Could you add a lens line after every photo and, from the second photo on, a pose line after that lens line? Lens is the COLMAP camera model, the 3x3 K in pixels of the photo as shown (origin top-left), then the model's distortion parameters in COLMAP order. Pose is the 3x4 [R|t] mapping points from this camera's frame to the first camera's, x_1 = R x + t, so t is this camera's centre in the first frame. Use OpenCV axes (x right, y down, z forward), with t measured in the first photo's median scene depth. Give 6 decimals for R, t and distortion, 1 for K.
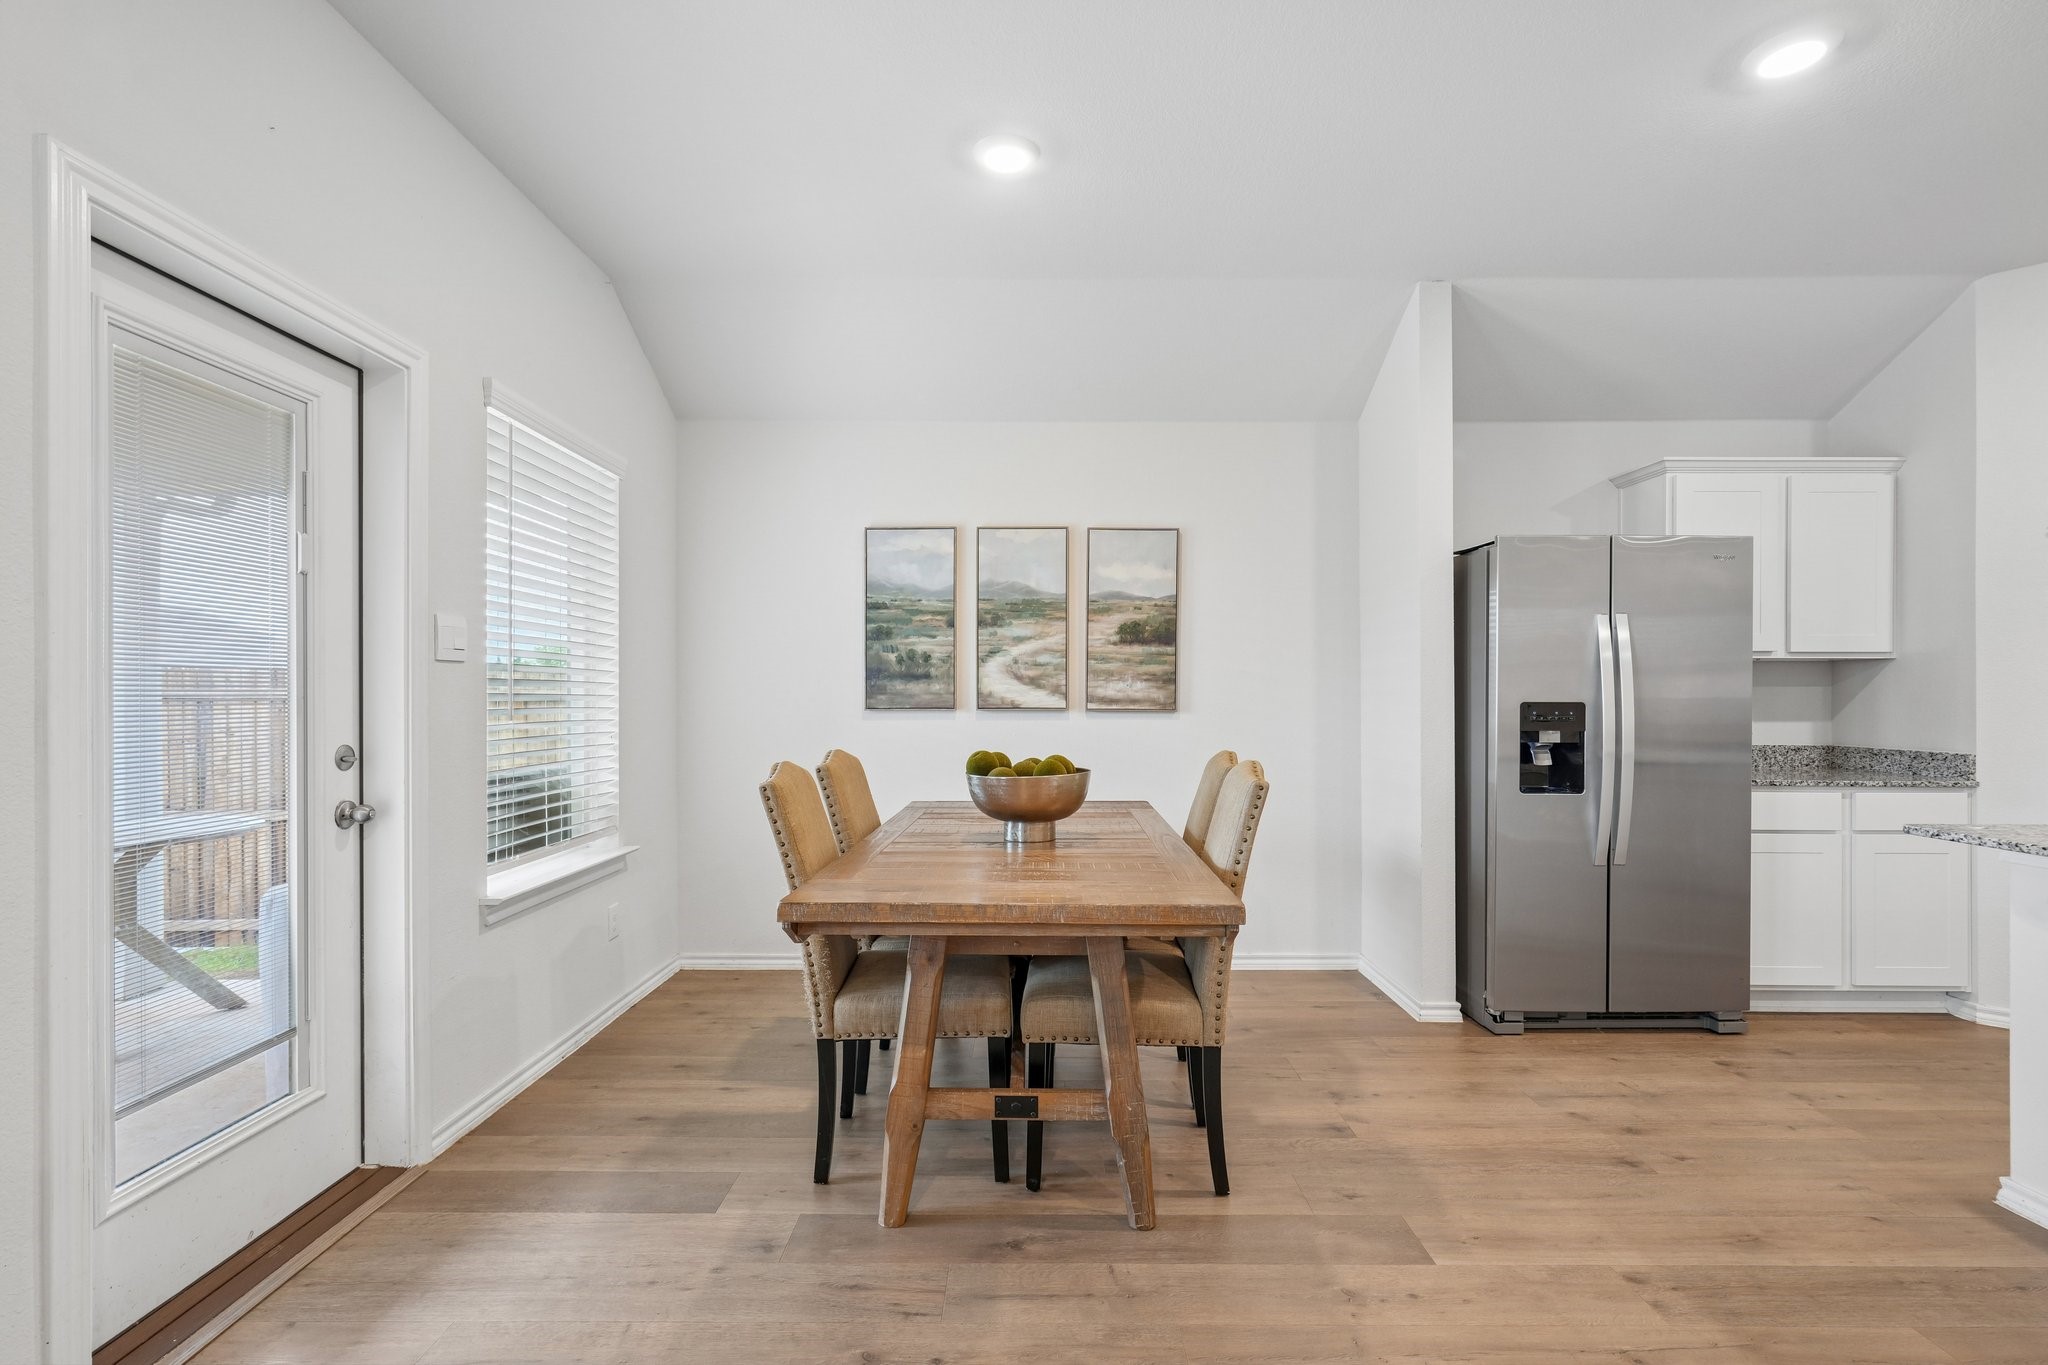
lens RADIAL K [[916.6, 0, 1005.7], [0, 916.6, 696.5], [0, 0, 1]] dist [-0.001536, 0.002211]
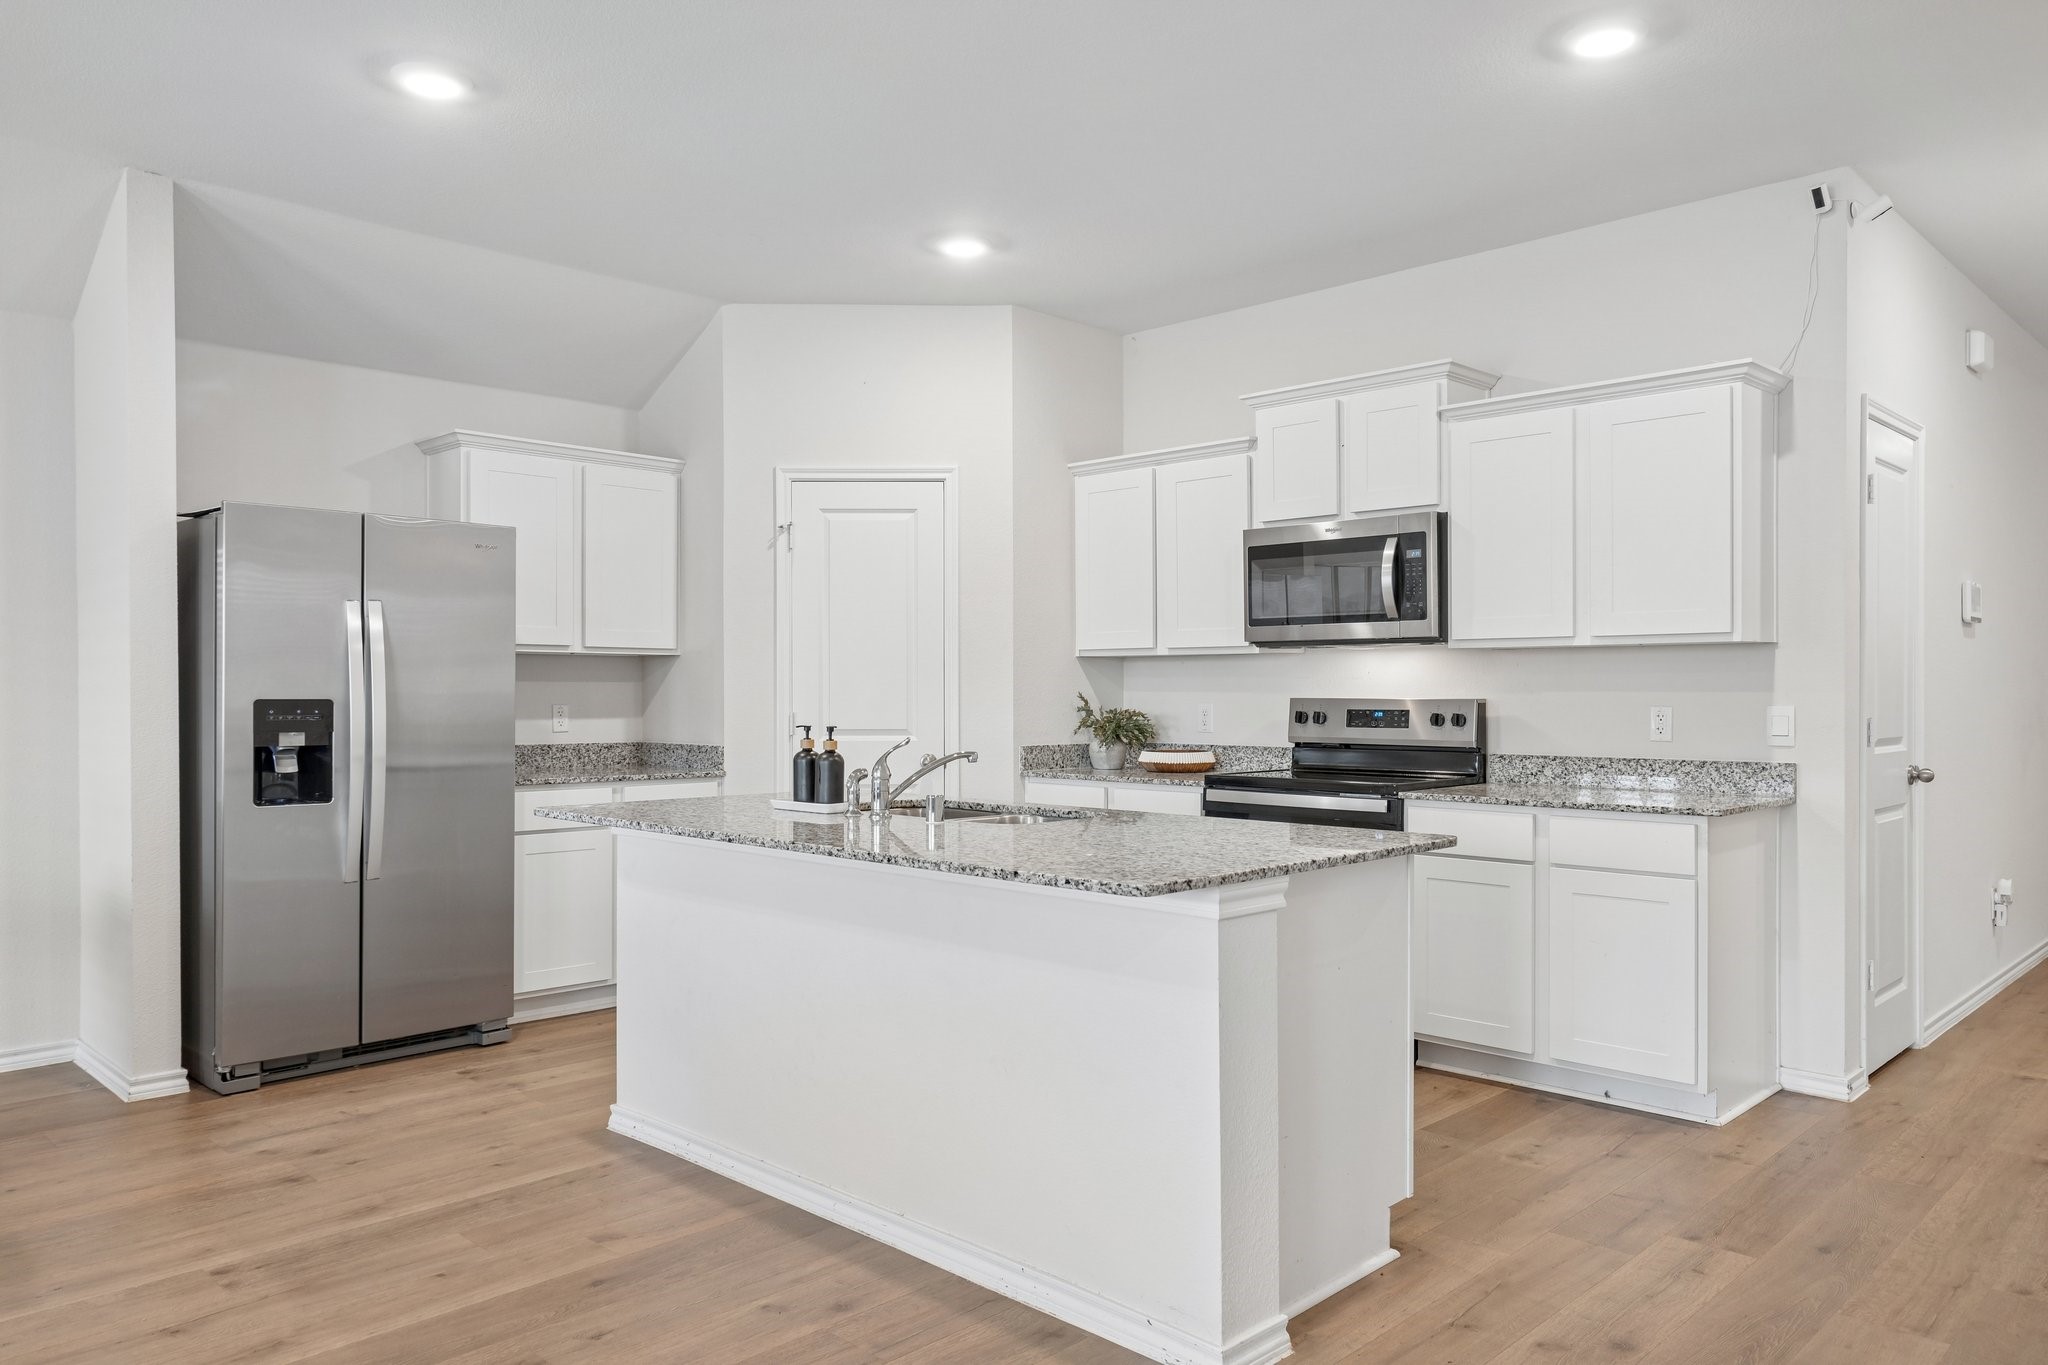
lens RADIAL K [[1427.5, 0, 1029.2], [0, 1427.5, 699.4], [0, 0, 1]] dist [0.006991, 0.004311]
pose [[0.692889, -0.004646, 0.721029, 0.096546], [0.000878, 0.999984, 0.005601, -0.000811], [-0.721044, -0.003248, 0.692882, -0.418376]]
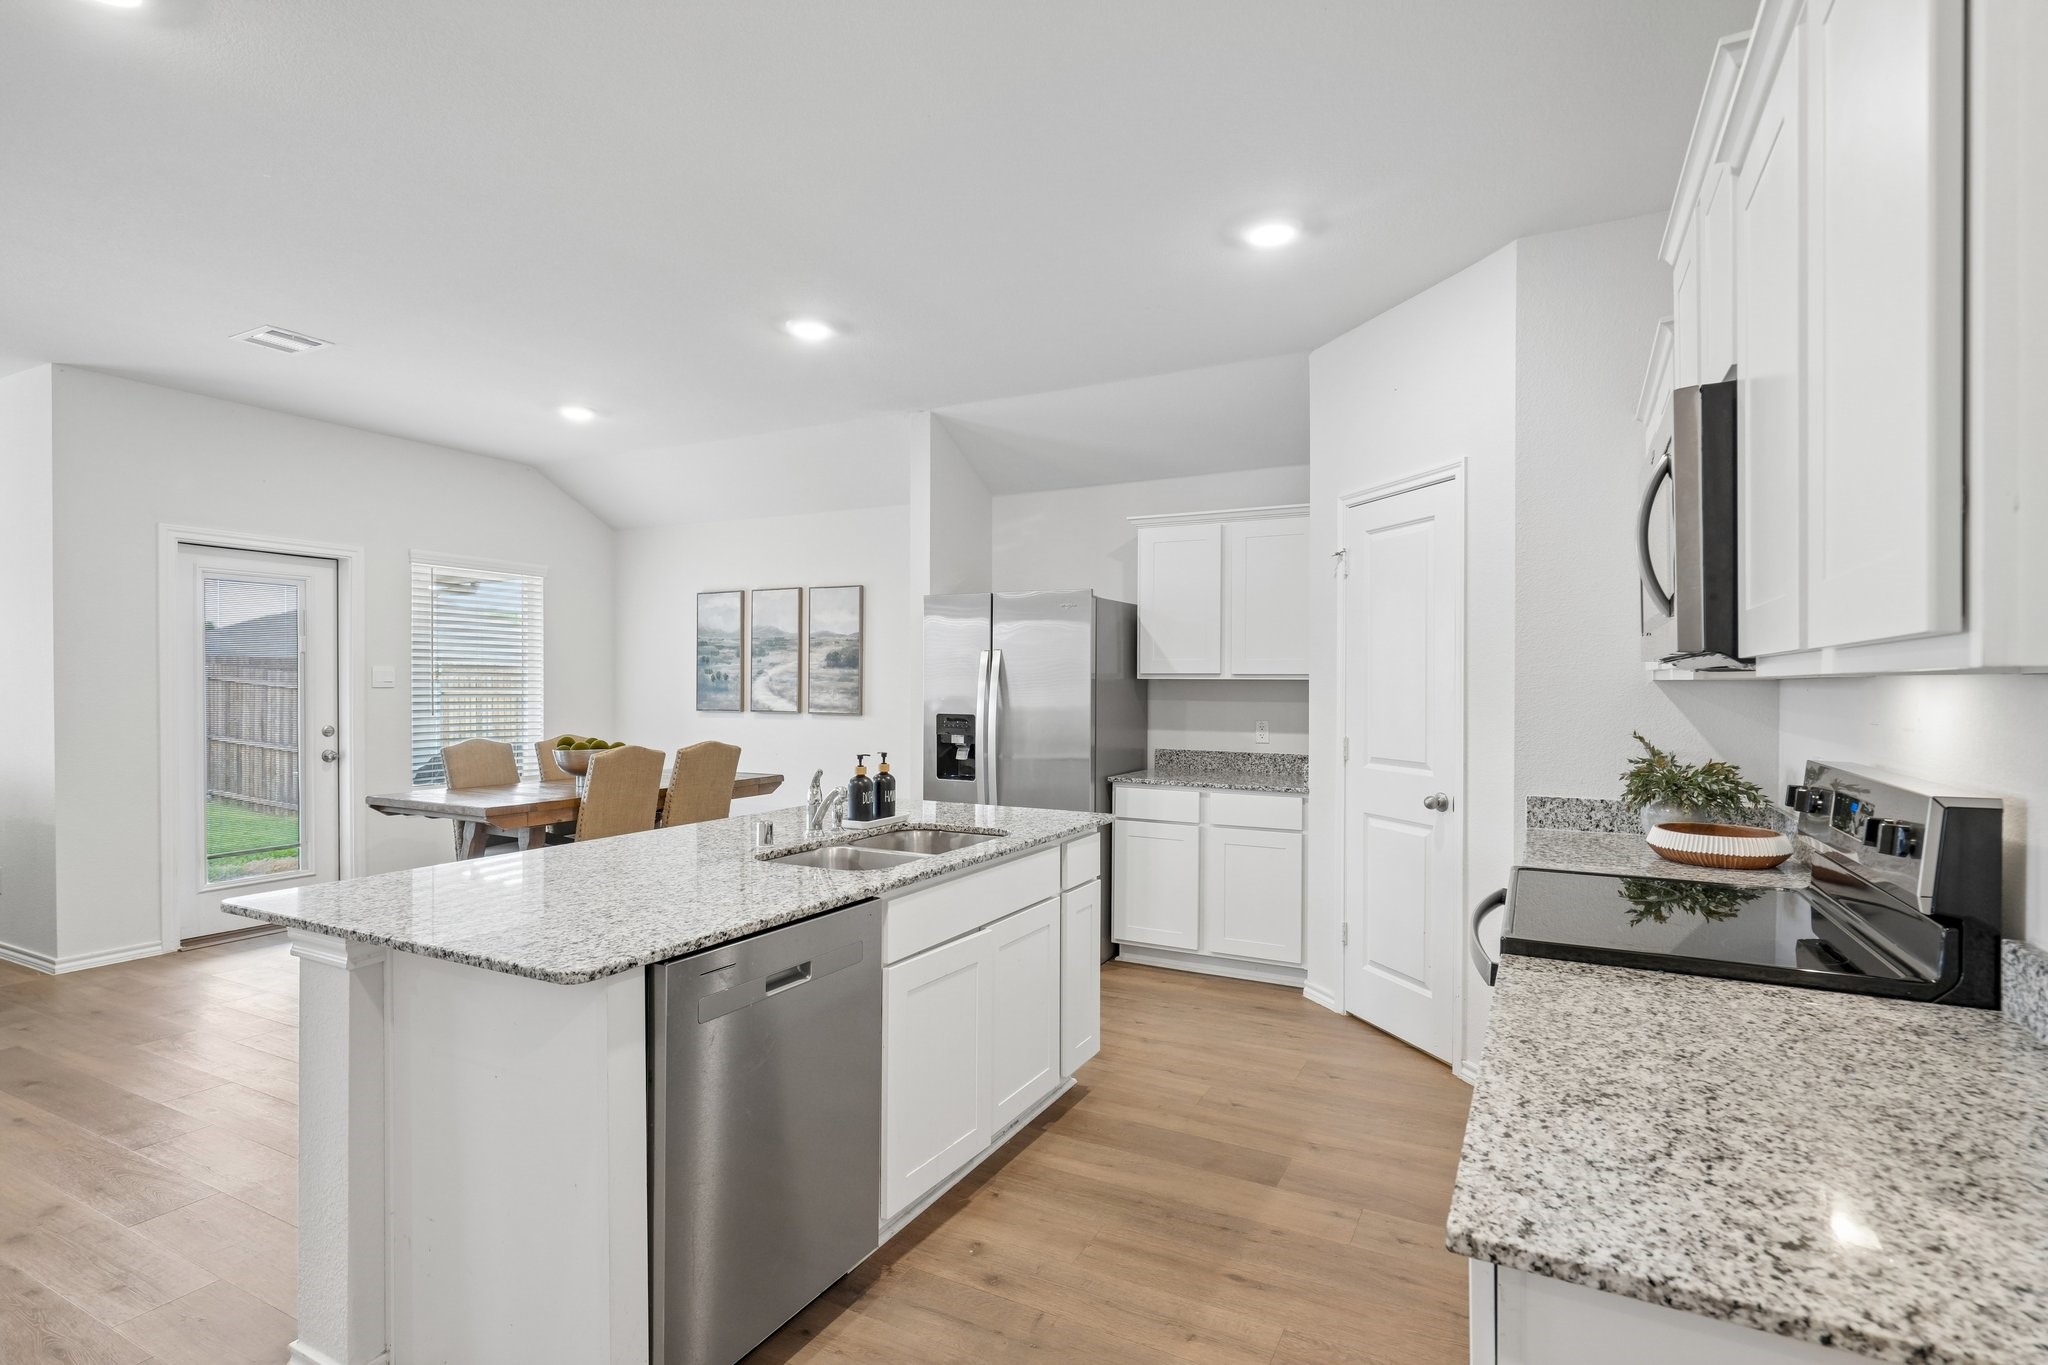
lens RADIAL K [[992.1, 0, 1030.9], [0, 992.1, 696.6], [0, 0, 1]] dist [0.003075, 0.000113]
pose [[0.889087, 0.008368, -0.457662, 1.312445], [-0.002799, 0.999914, 0.012845, -0.038402], [0.457730, -0.010140, 0.889033, -0.271625]]
